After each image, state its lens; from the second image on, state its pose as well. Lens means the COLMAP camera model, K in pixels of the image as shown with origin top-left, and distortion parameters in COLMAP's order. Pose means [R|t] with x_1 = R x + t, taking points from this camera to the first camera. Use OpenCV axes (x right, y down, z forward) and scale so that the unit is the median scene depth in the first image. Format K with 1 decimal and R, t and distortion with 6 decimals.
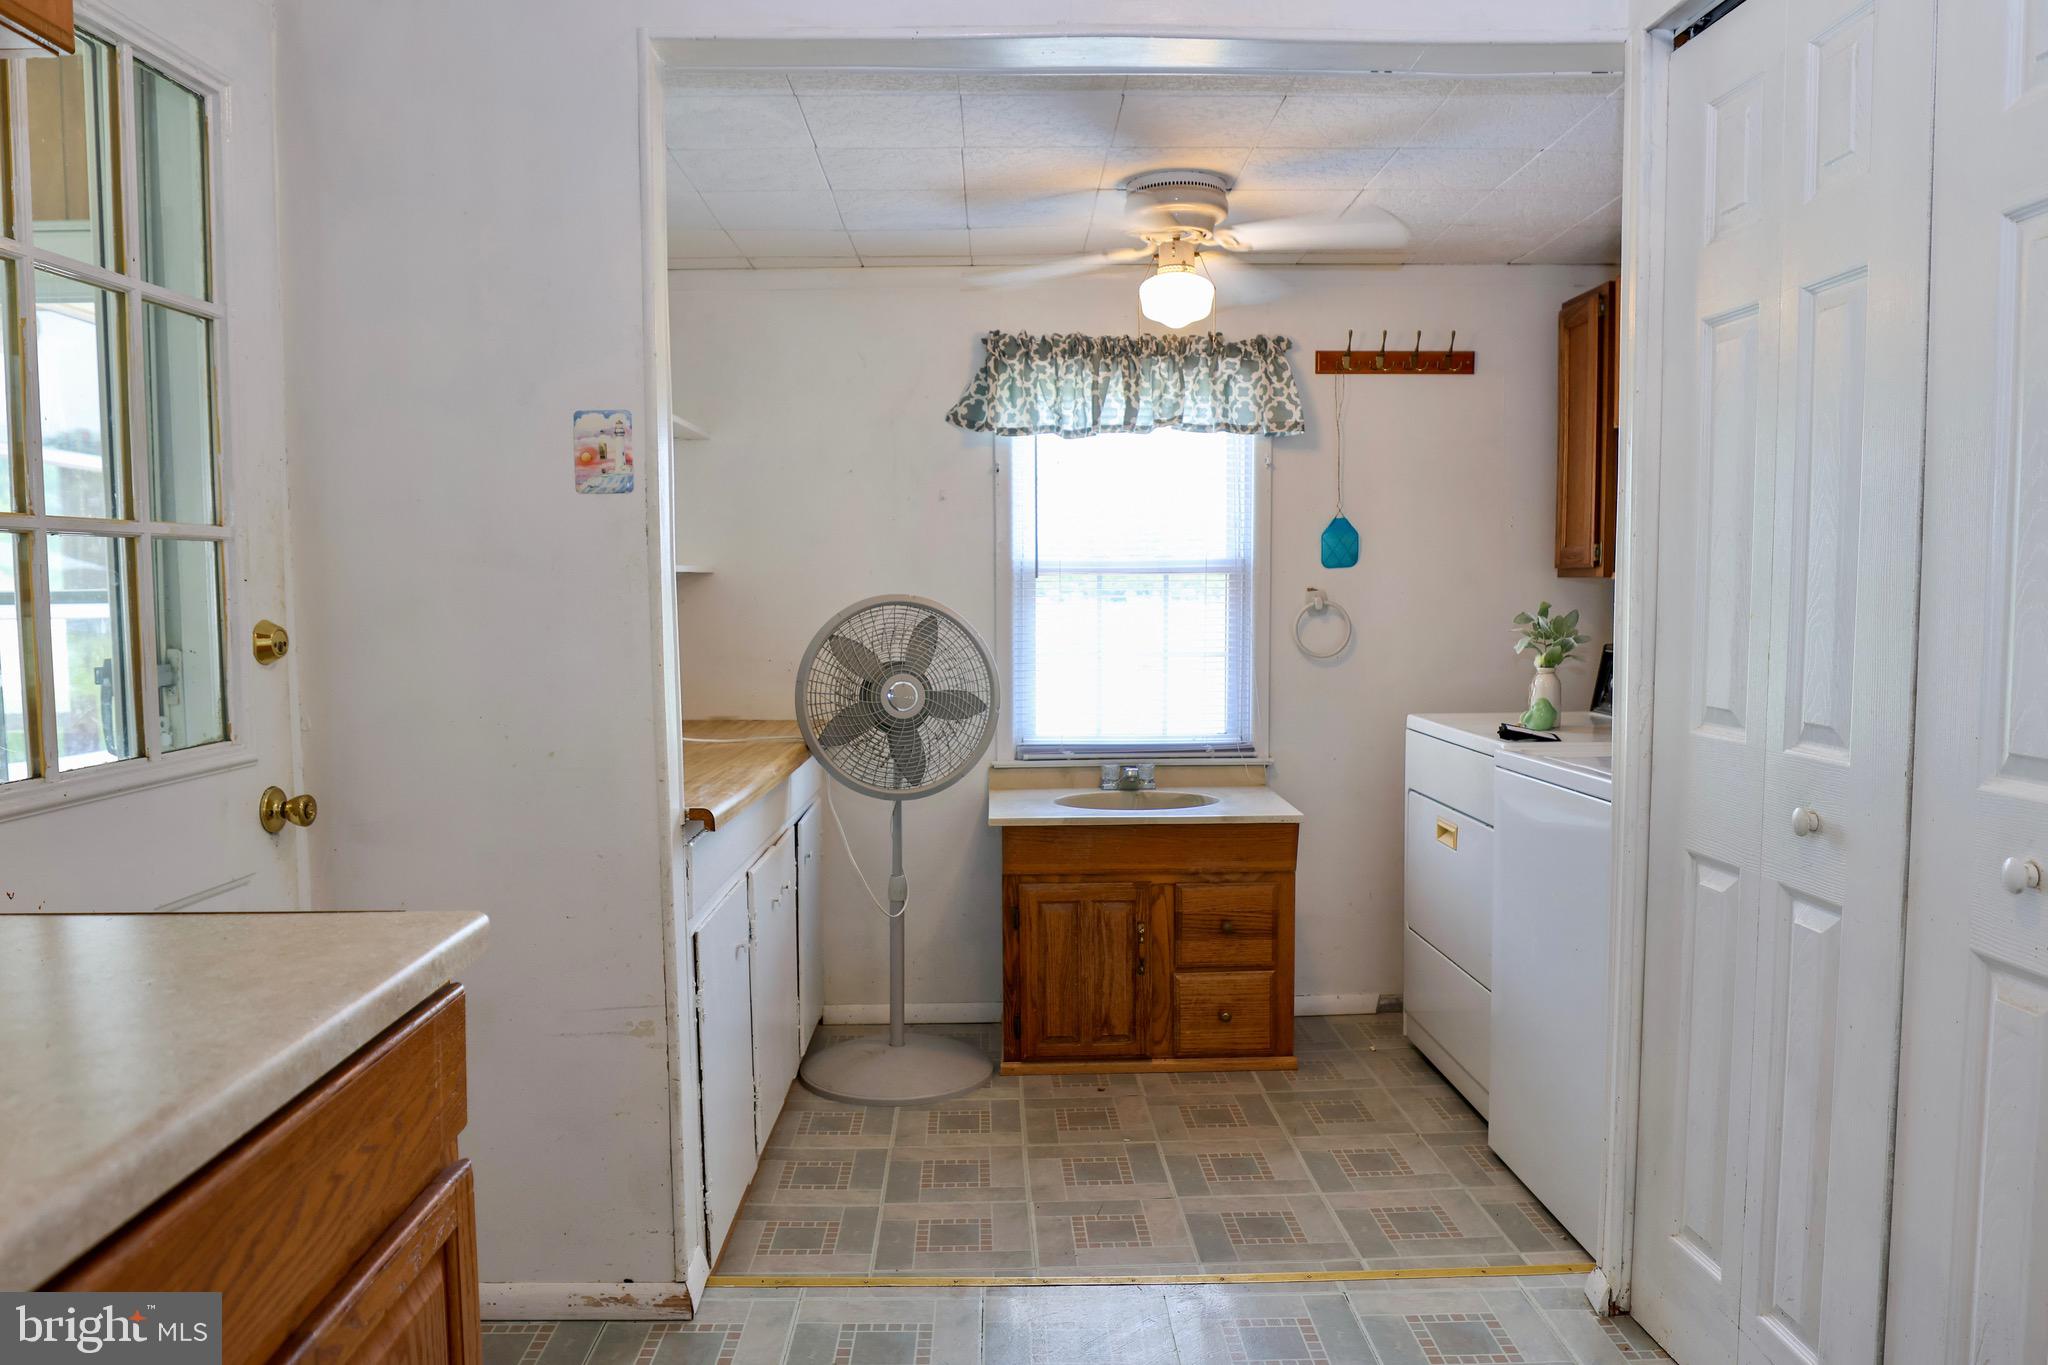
lens RADIAL K [[1421.9, 0, 1018.6], [0, 1421.9, 686.3], [0, 0, 1]] dist [-0.050545, 0.026459]
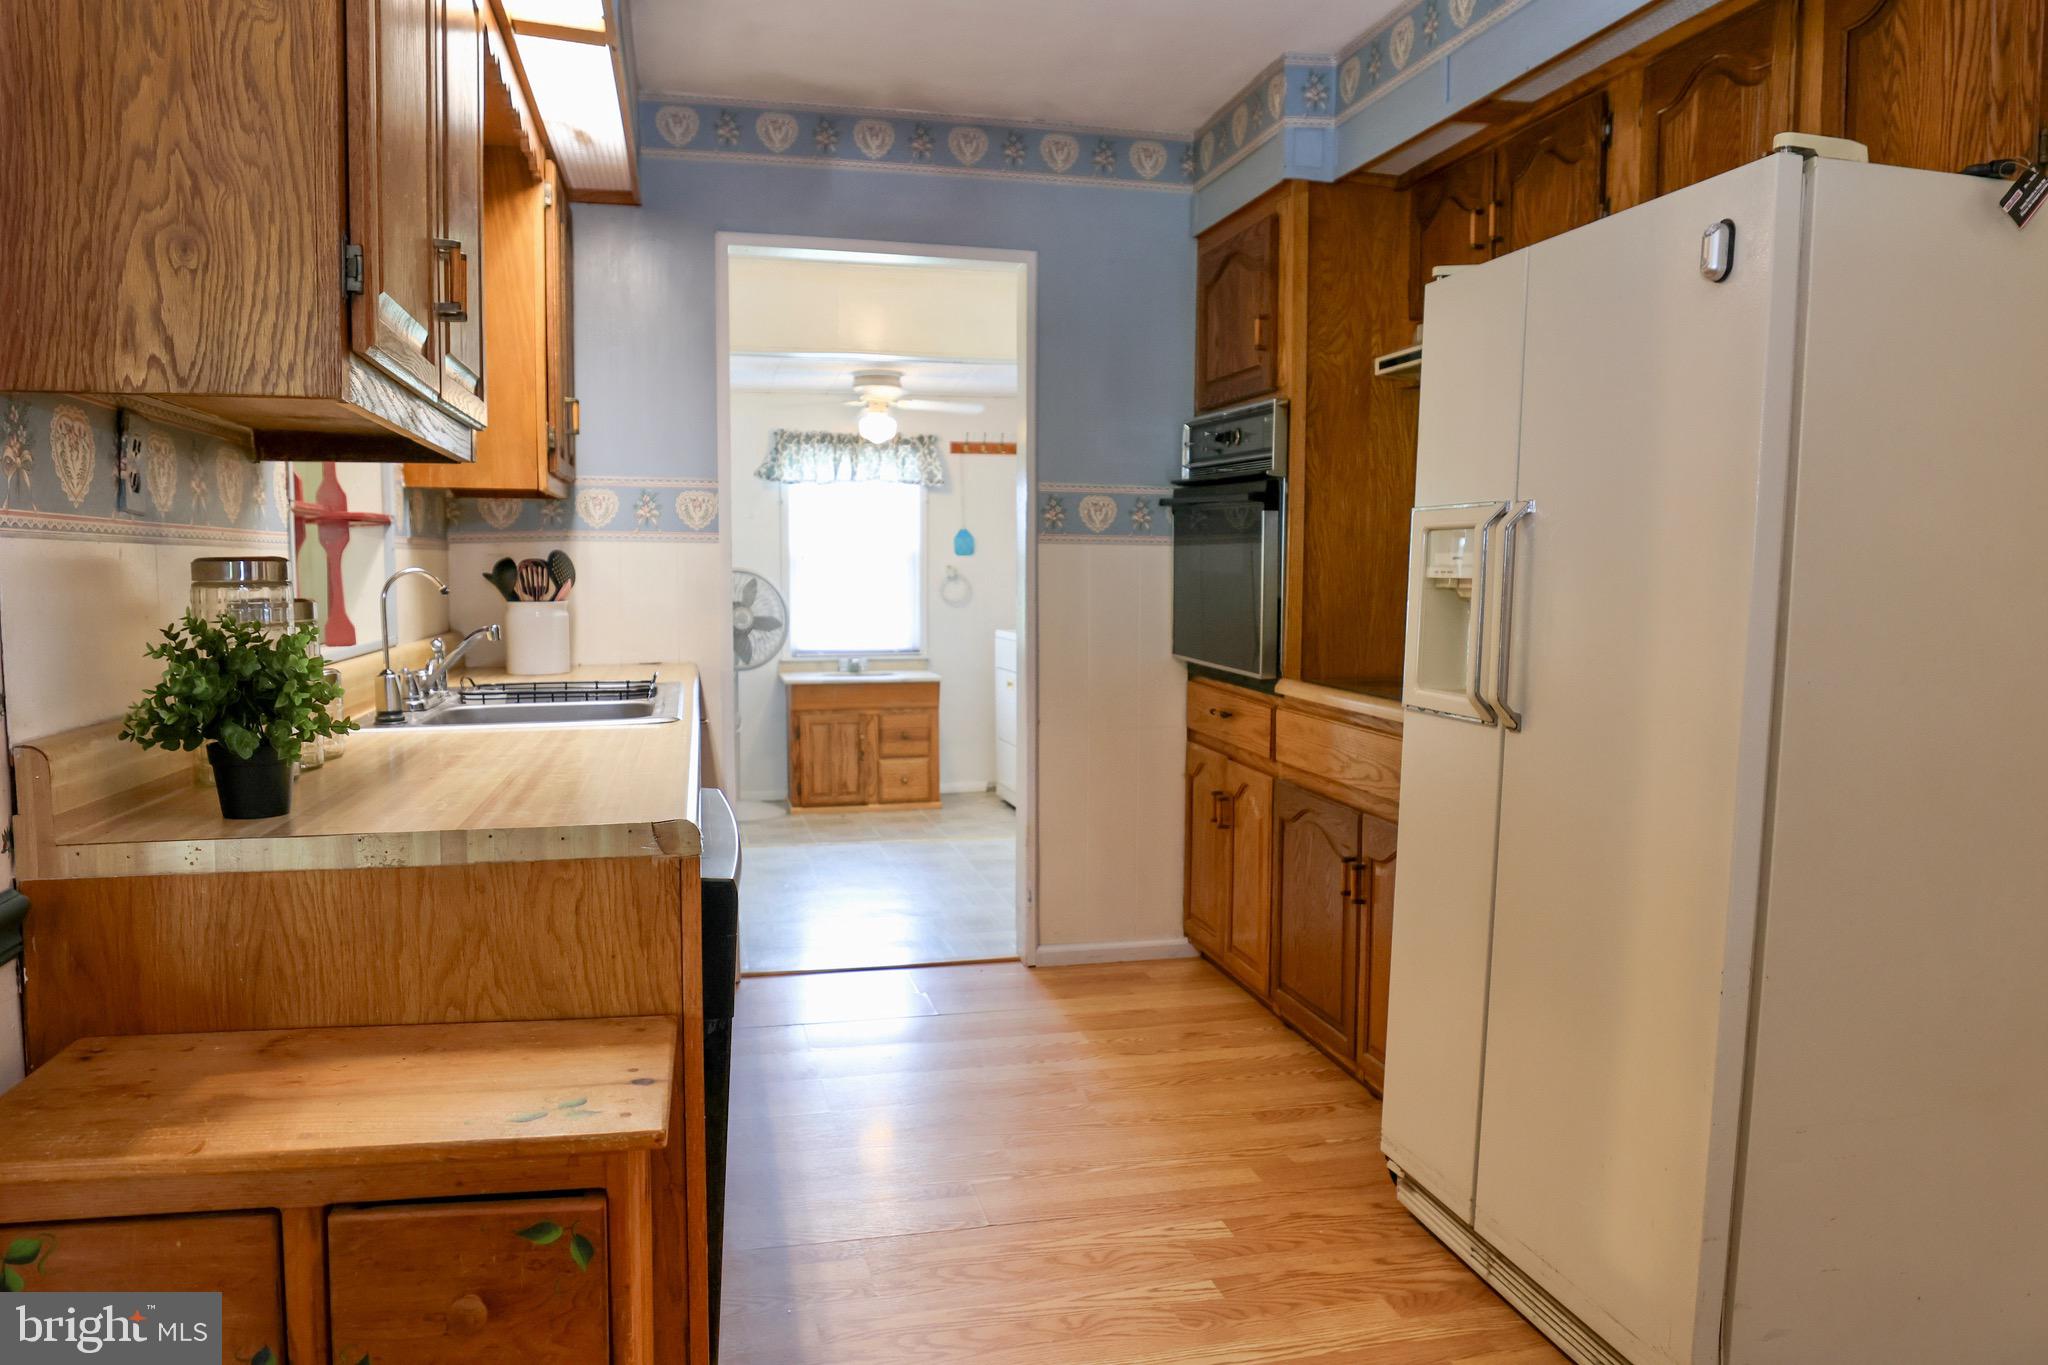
lens RADIAL K [[1421.9, 0, 1026.1], [0, 1421.9, 685.2], [0, 0, 1]] dist [-0.050545, 0.026459]
pose [[0.978272, -0.011323, 0.207016, -0.097306], [0.009425, 0.999904, 0.010154, 0.078568], [-0.207111, -0.007982, 0.978285, -0.966980]]
